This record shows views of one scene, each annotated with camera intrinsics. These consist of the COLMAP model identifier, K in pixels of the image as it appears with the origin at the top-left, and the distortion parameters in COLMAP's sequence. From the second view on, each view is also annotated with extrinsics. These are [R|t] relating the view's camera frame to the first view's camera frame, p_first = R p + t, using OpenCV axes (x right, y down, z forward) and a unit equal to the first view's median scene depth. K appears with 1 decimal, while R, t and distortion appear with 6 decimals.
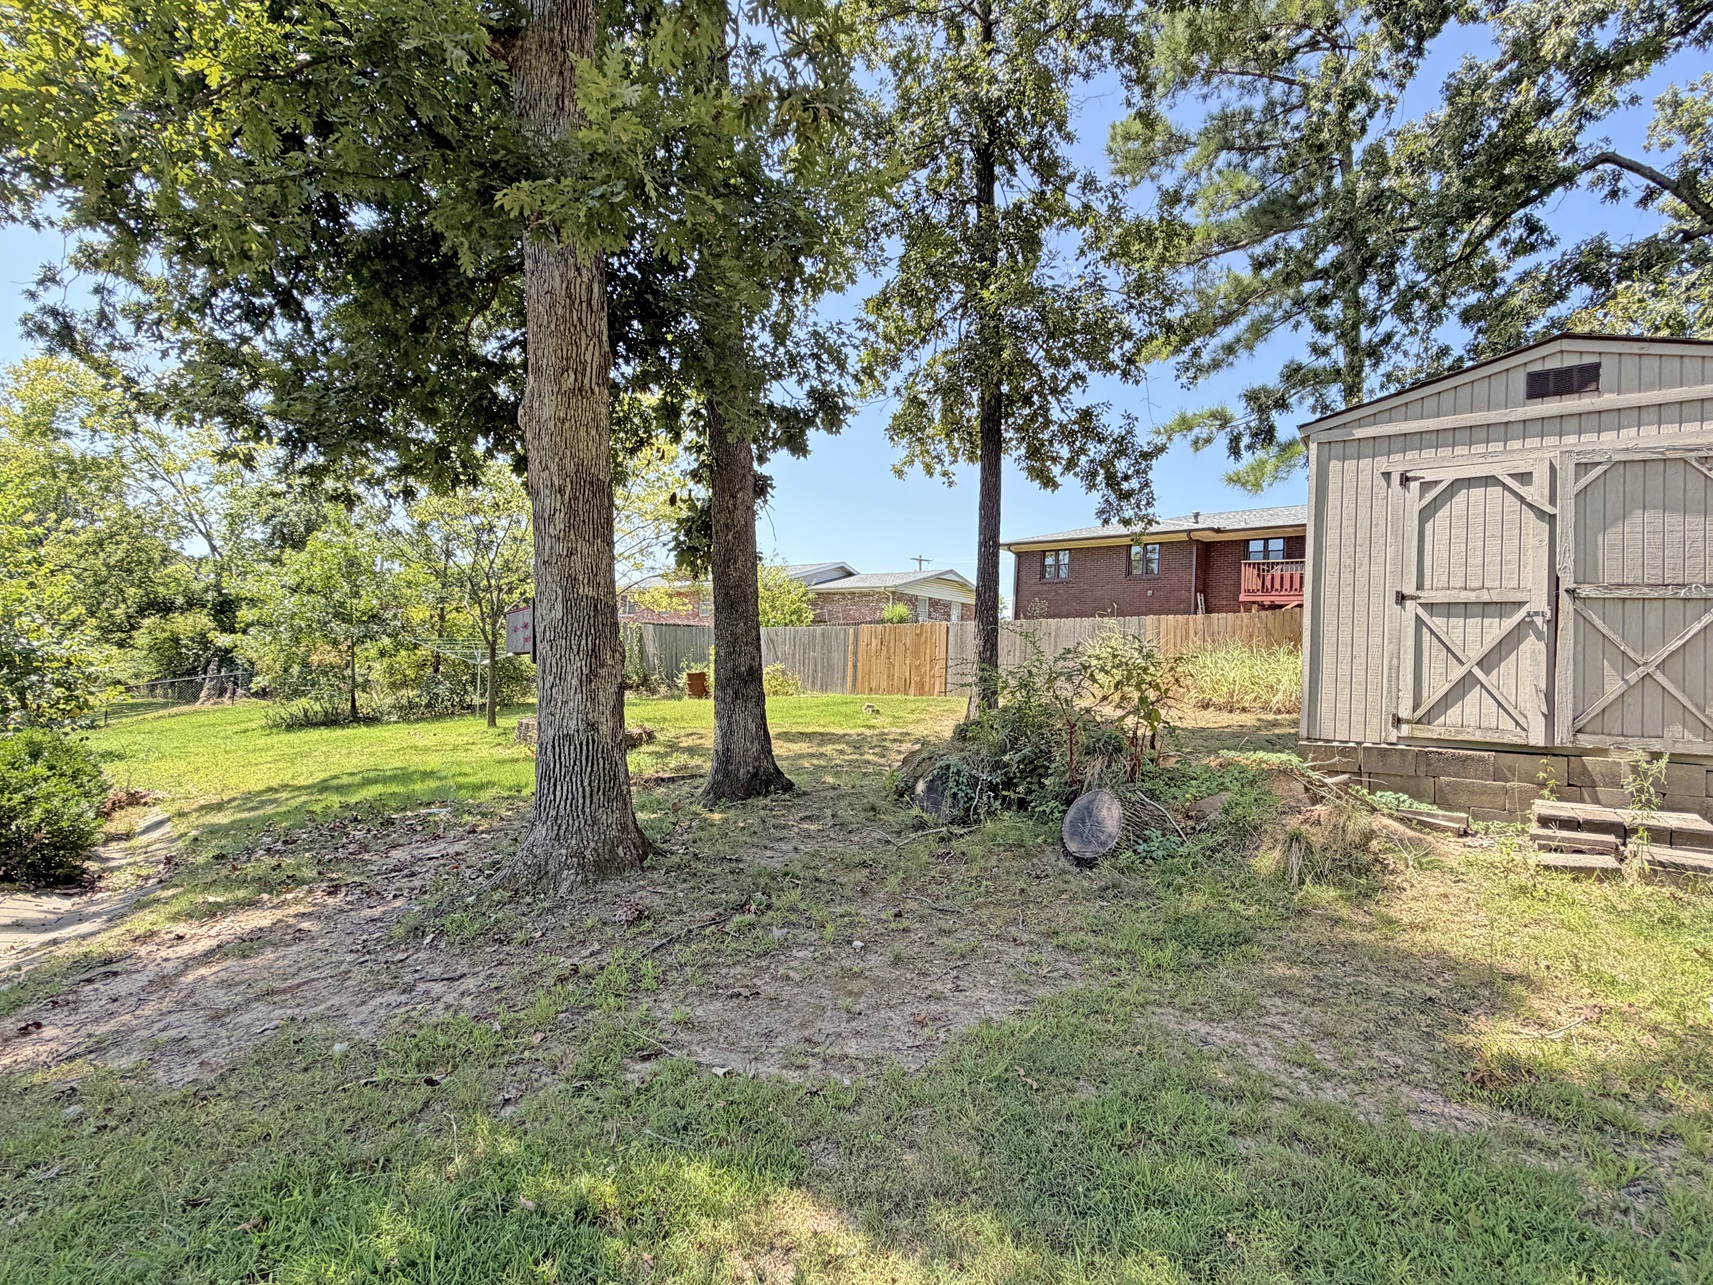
lens RADIAL K [[842.2, 0, 862.7], [0, 842.2, 648.1], [0, 0, 1]] dist [0.013719, -0.000204]
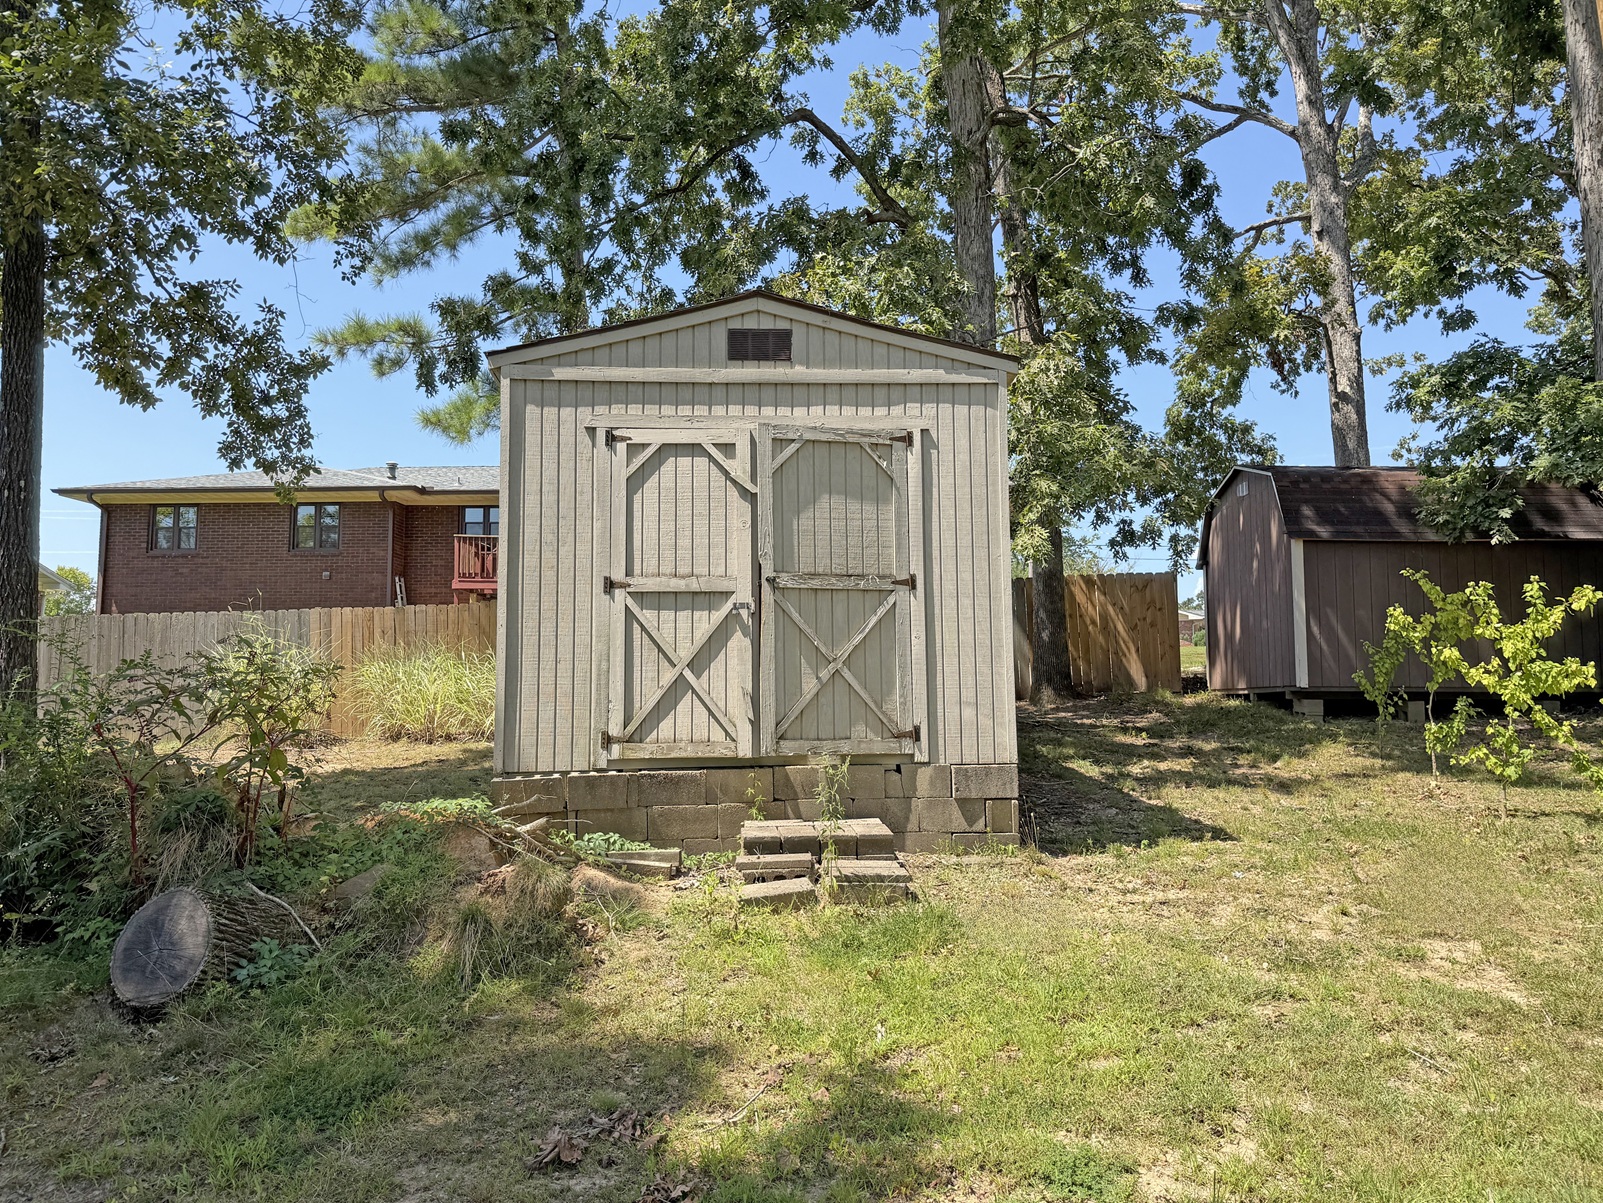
lens RADIAL K [[1139.1, 0, 801.5], [0, 1139.1, 601.5], [0, 0, 1]] dist [0.158106, -0.212122]
pose [[0.790446, 0.005501, 0.612507, 0.107052], [0.022773, 0.999004, -0.038360, 0.001457], [-0.612109, 0.044270, 0.789534, 0.033047]]
